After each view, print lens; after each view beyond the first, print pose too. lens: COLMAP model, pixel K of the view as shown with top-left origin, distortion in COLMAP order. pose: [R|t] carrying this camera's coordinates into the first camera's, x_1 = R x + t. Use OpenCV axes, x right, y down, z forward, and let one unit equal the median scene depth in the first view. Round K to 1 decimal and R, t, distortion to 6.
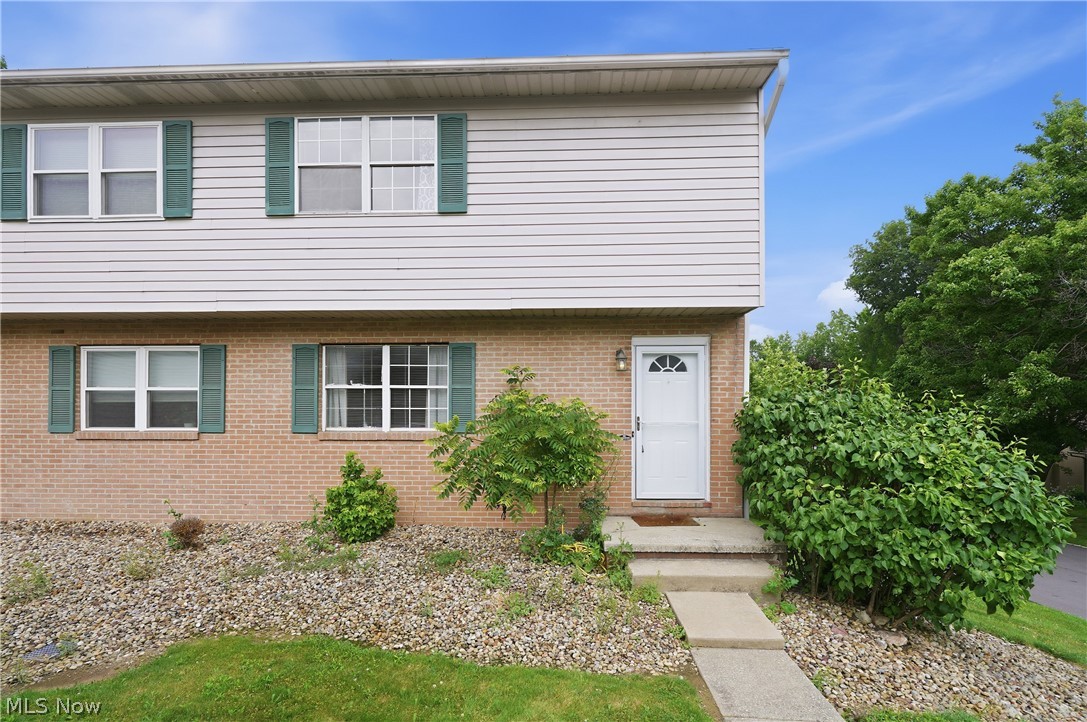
lens RADIAL K [[499.2, 0, 543.5], [0, 499.2, 402.7], [0, 0, 1]] dist [0.000713, 0.000207]
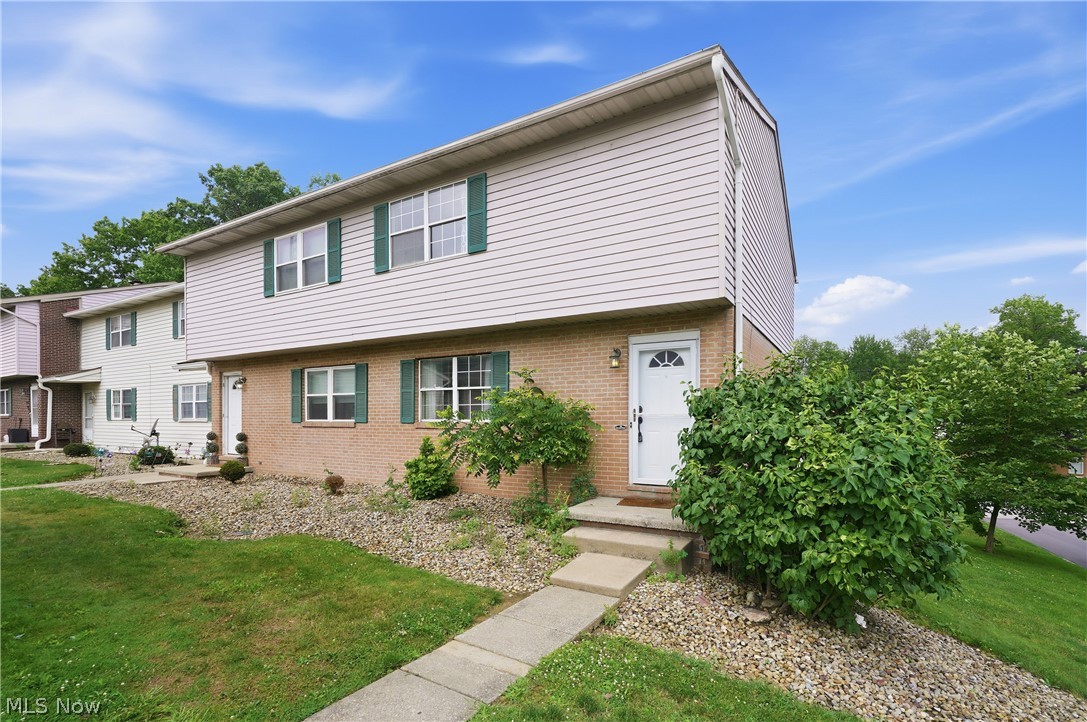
lens RADIAL K [[508.7, 0, 543.3], [0, 508.7, 418.8], [0, 0, 1]] dist [0.000788, 0.000073]
pose [[0.880261, -0.000812, -0.474490, 0.550534], [0.006993, 0.999912, 0.011263, 0.036195], [0.474439, -0.013233, 0.880189, -0.081263]]
